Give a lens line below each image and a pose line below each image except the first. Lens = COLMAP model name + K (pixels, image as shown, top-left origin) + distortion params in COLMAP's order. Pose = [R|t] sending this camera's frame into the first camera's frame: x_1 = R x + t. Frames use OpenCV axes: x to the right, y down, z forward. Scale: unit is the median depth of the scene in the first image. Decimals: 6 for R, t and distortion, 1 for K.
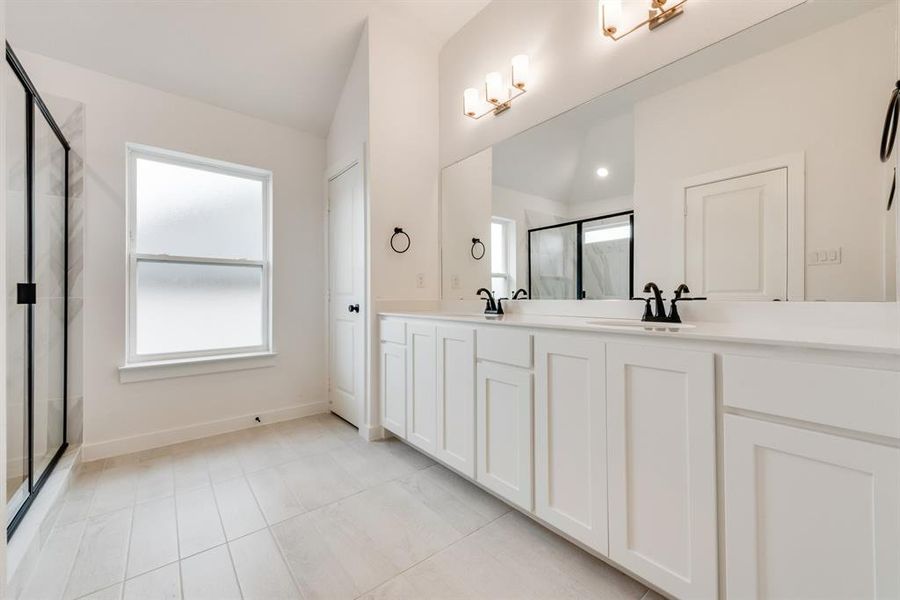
lens RADIAL K [[359.1, 0, 450.0], [0, 359.1, 300.0], [0, 0, 1]] dist [0.010860, -0.000158]
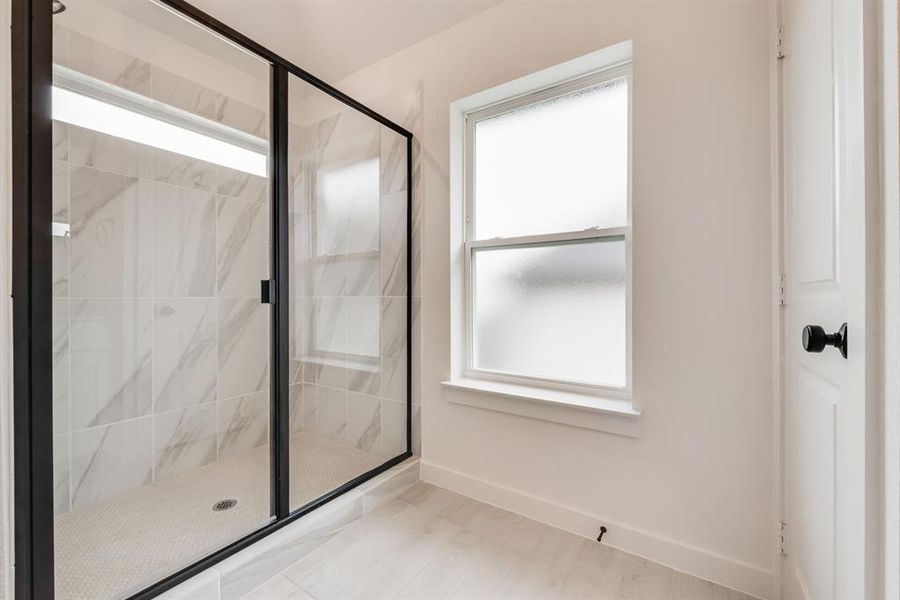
lens RADIAL K [[370.5, 0, 449.0], [0, 370.5, 294.2], [0, 0, 1]] dist [0.000203, -0.000156]
pose [[0.297805, -0.005723, -0.954610, -0.111957], [-0.008694, 0.999924, -0.008707, -0.004959], [0.954587, 0.010892, 0.297733, 0.788689]]
